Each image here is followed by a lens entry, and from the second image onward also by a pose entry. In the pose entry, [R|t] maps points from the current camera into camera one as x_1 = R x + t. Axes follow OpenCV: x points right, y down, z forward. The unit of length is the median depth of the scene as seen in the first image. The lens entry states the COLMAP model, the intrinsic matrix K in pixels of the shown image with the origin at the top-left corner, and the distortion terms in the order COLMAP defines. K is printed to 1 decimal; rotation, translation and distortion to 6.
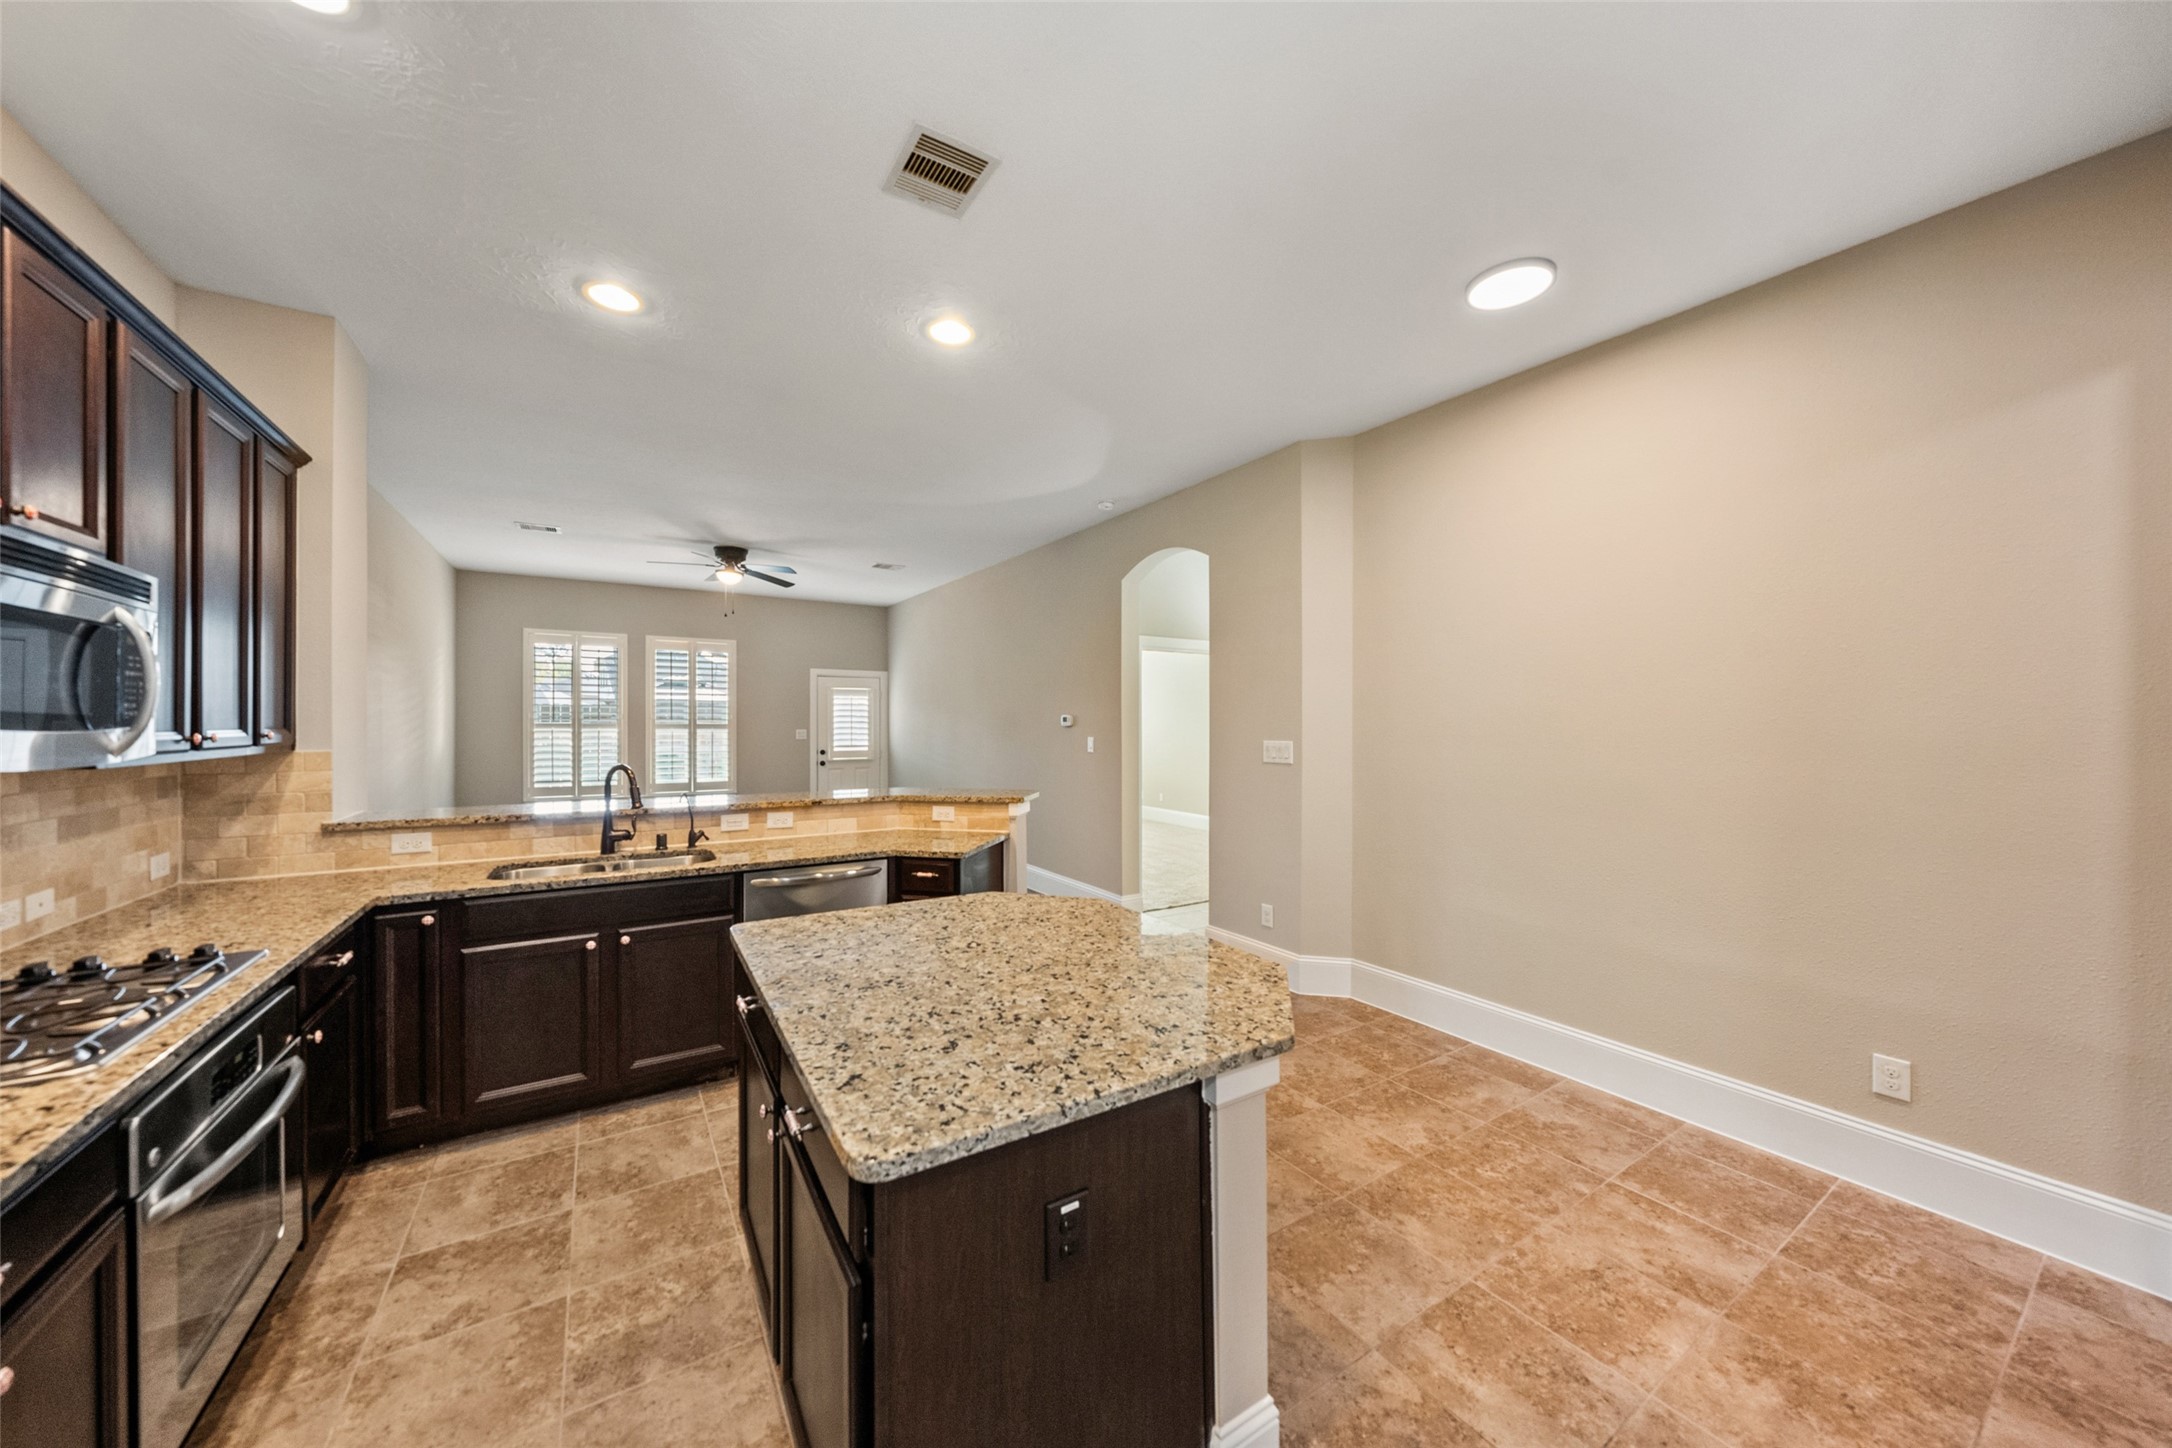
lens RADIAL K [[747.8, 0, 1075.7], [0, 747.8, 732.8], [0, 0, 1]] dist [-0.003926, -0.000015]
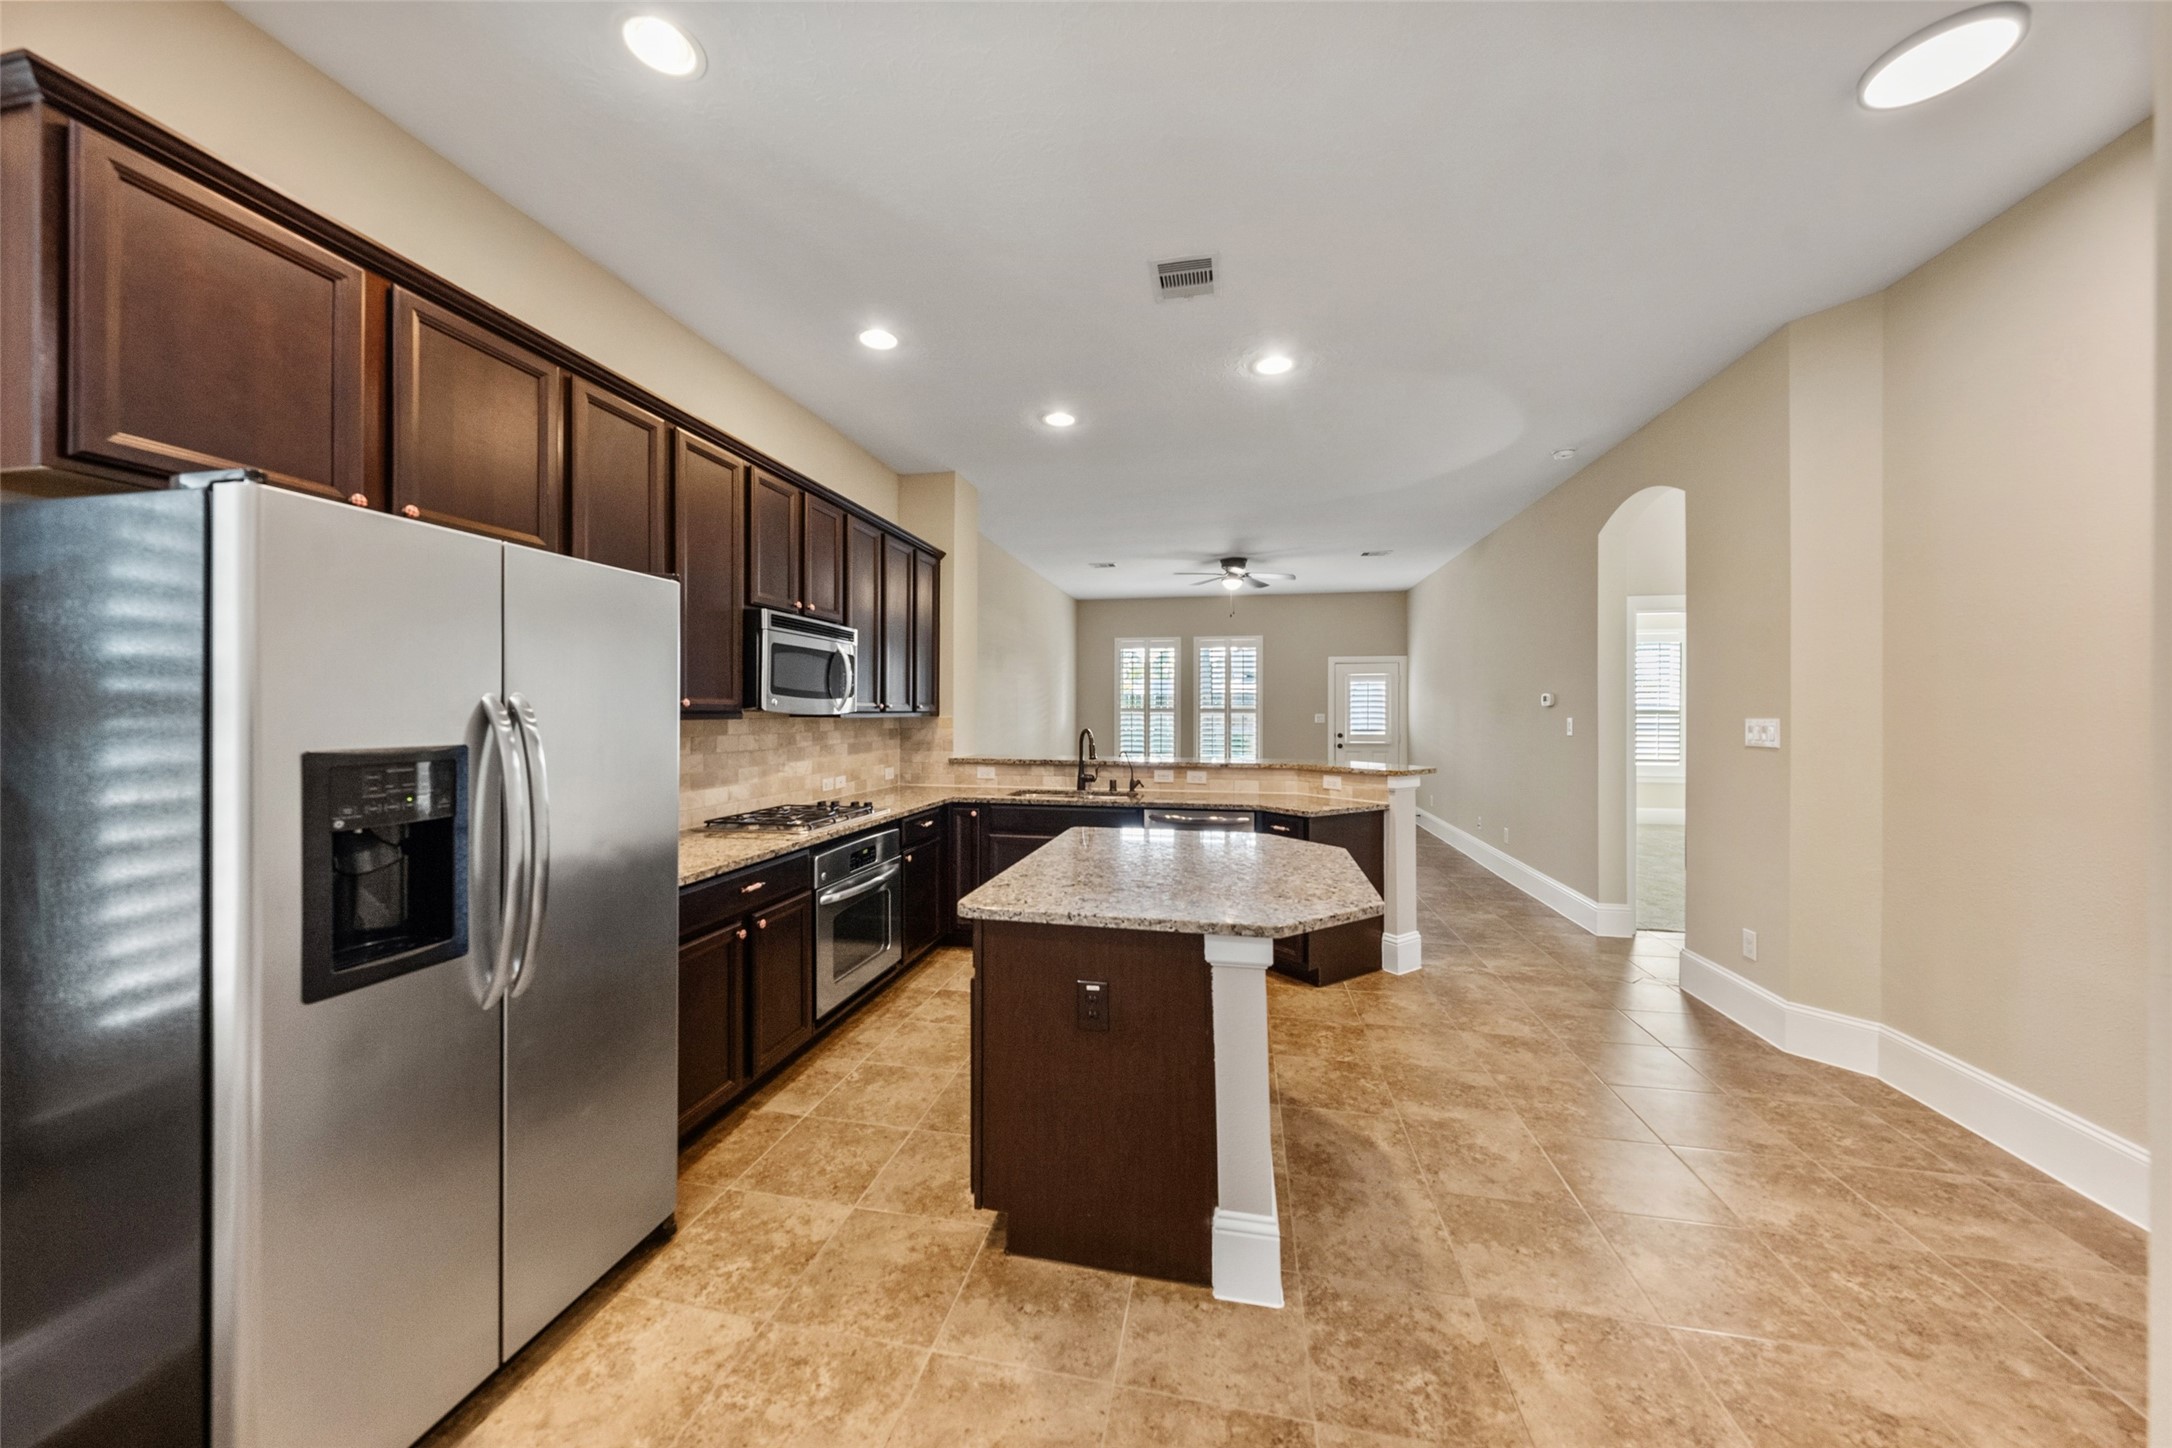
lens RADIAL K [[747.8, 0, 1071.9], [0, 747.8, 724.7], [0, 0, 1]] dist [-0.003926, -0.000015]
pose [[0.712996, 0.010852, -0.701084, 0.373466], [-0.009742, 0.999937, 0.005570, 0.025092], [0.701101, 0.002859, 0.713057, -0.055738]]
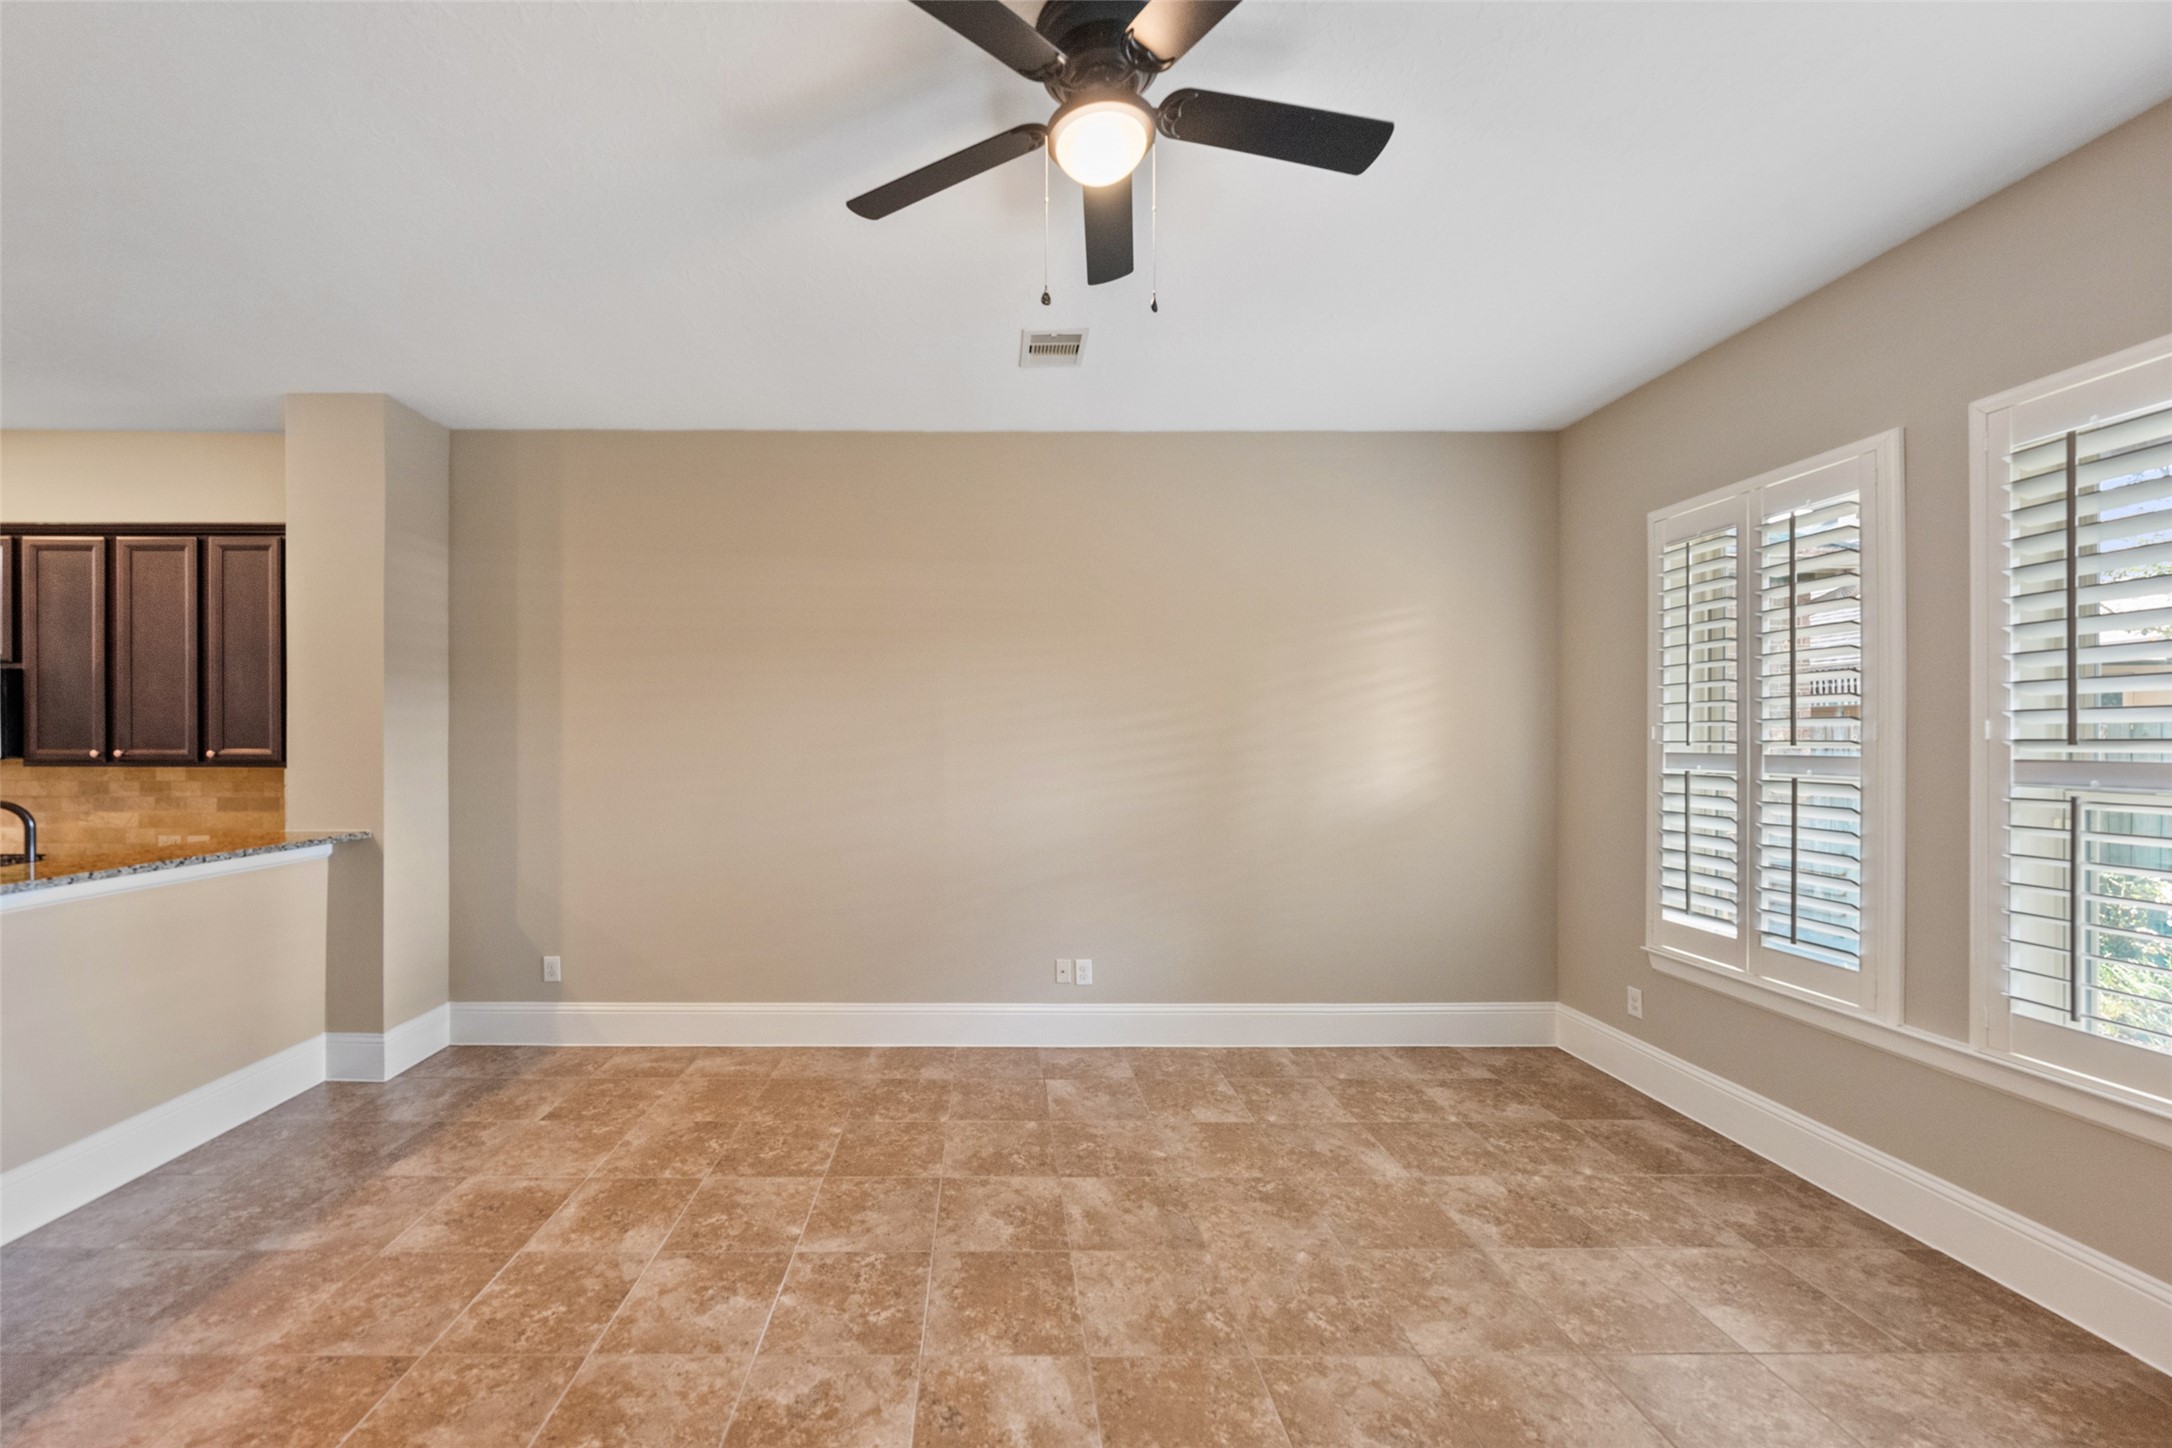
lens RADIAL K [[784.8, 0, 992.8], [0, 784.8, 748.8], [0, 0, 1]] dist [-0.002171, -0.000166]
pose [[-0.535286, 0.000137, -0.844671, -0.447635], [-0.015996, 0.999819, 0.010299, -0.032792], [0.844519, 0.019025, -0.535187, 2.163302]]
